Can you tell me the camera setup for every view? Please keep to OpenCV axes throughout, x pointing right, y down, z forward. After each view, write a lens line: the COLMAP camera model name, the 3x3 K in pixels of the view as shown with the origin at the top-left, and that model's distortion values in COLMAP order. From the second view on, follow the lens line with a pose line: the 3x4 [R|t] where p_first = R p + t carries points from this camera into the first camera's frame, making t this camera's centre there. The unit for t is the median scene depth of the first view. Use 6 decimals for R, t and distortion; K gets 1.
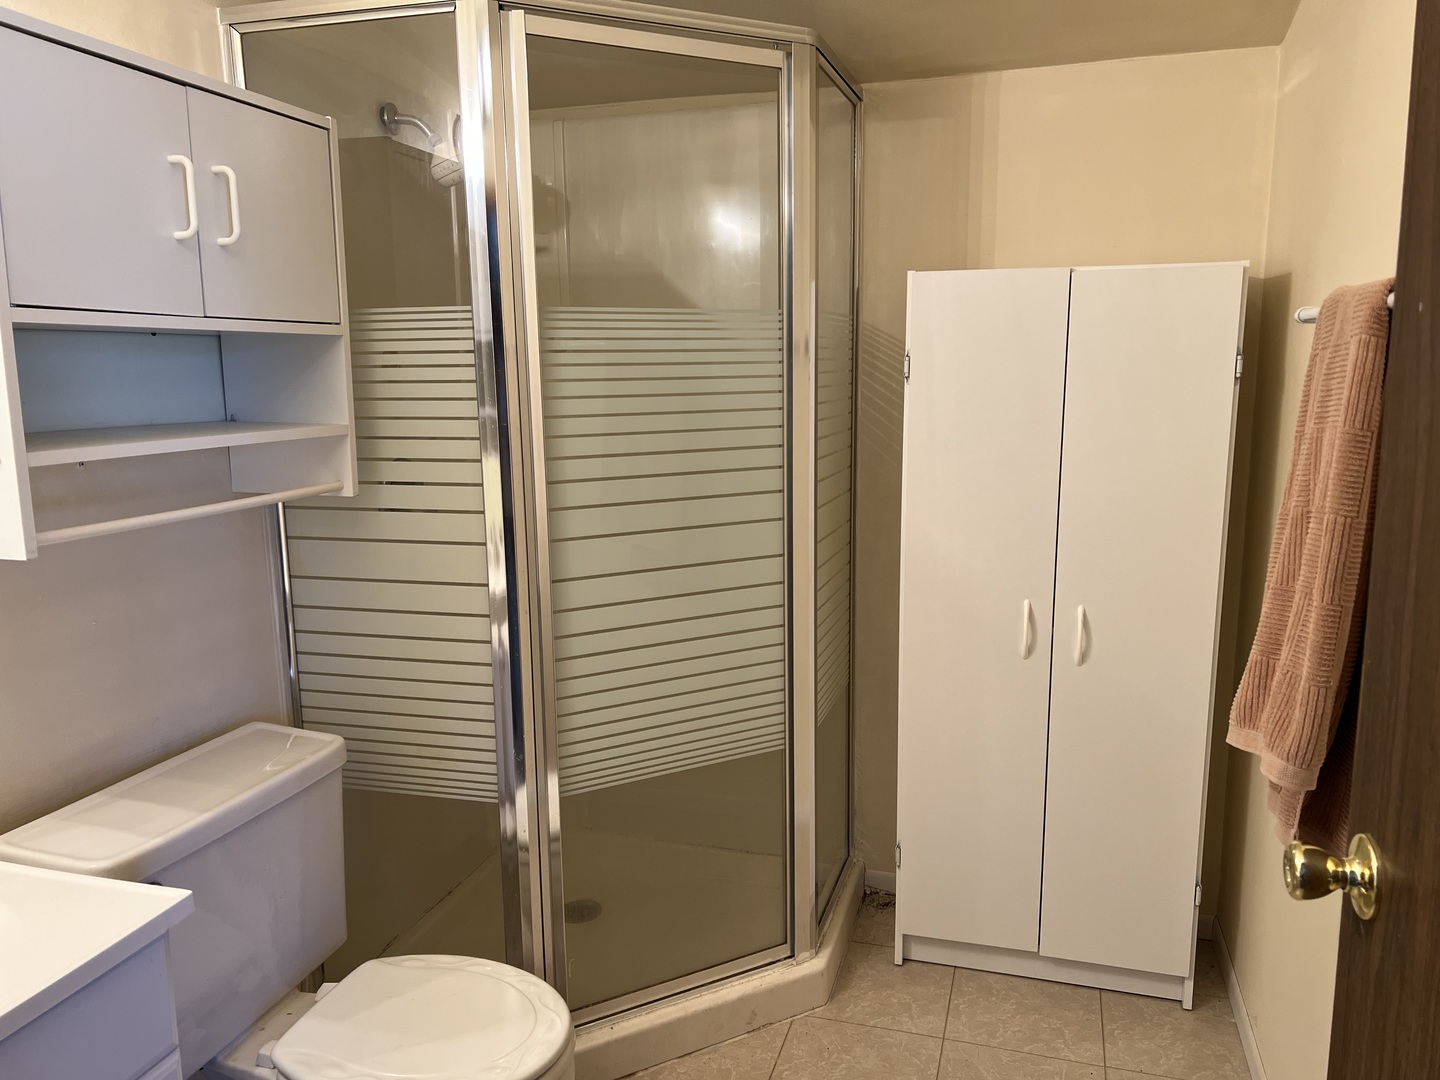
lens RADIAL K [[1062.4, 0, 721.9], [0, 1062.4, 539.0], [0, 0, 1]] dist [0.057952, -0.067095]
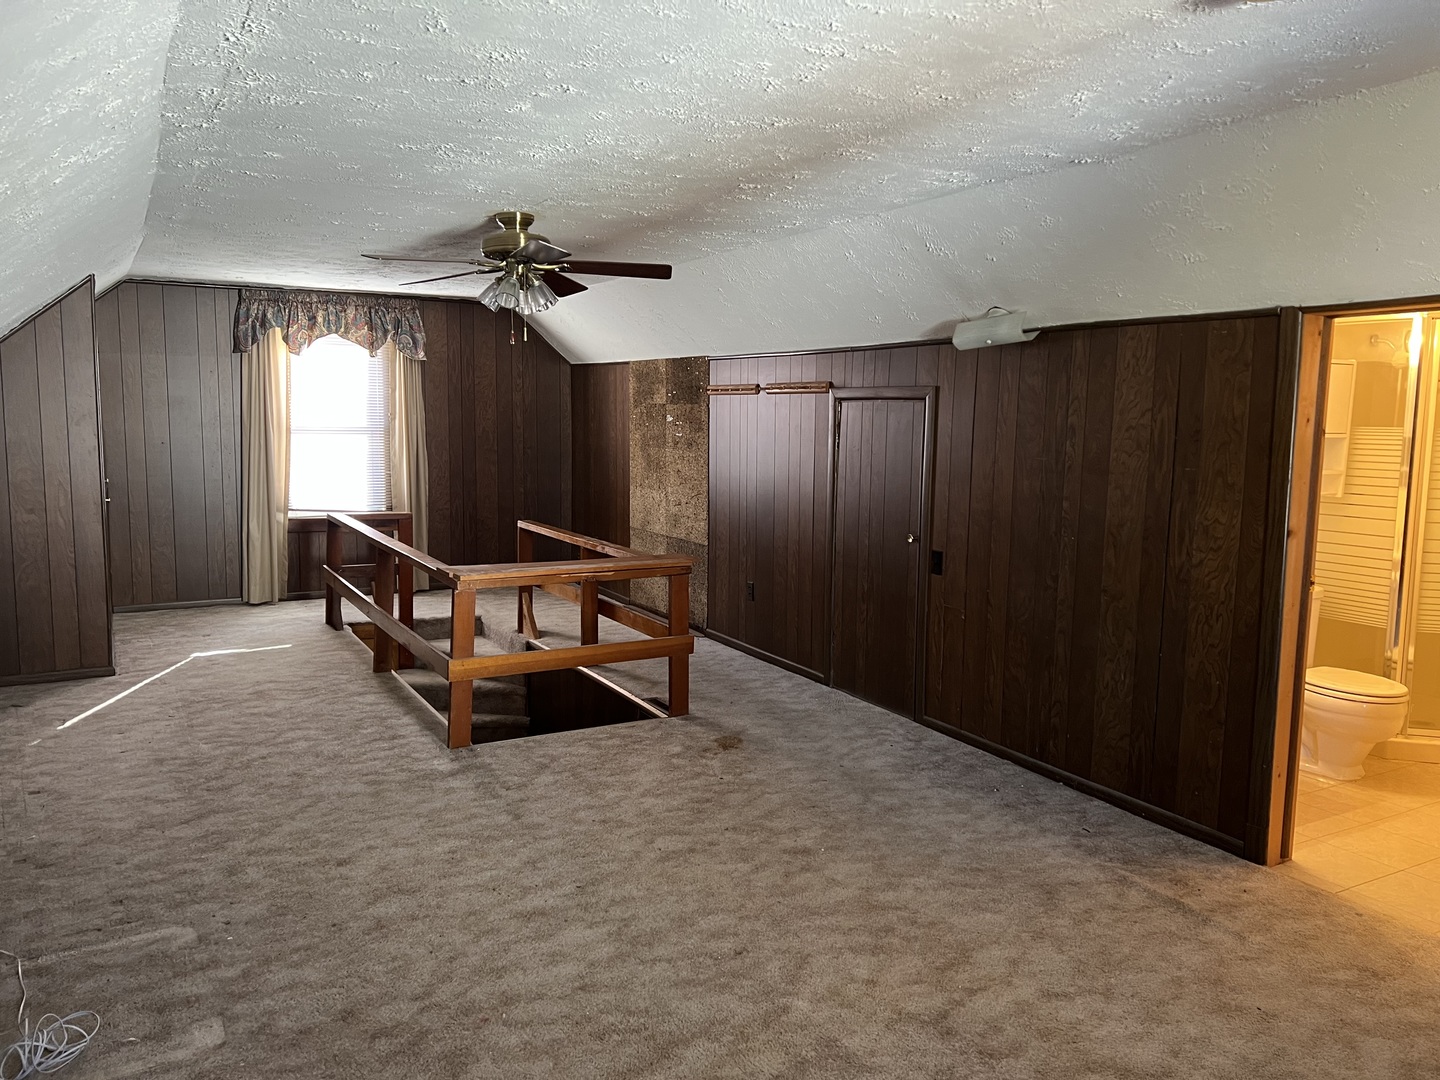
lens RADIAL K [[1062.4, 0, 720.0], [0, 1062.4, 539.8], [0, 0, 1]] dist [0.057952, -0.067095]
pose [[0.708635, 0.104693, -0.697764, 0.424518], [-0.156390, 0.987638, -0.010641, 0.325796], [0.688025, 0.116664, 0.716248, -1.911103]]
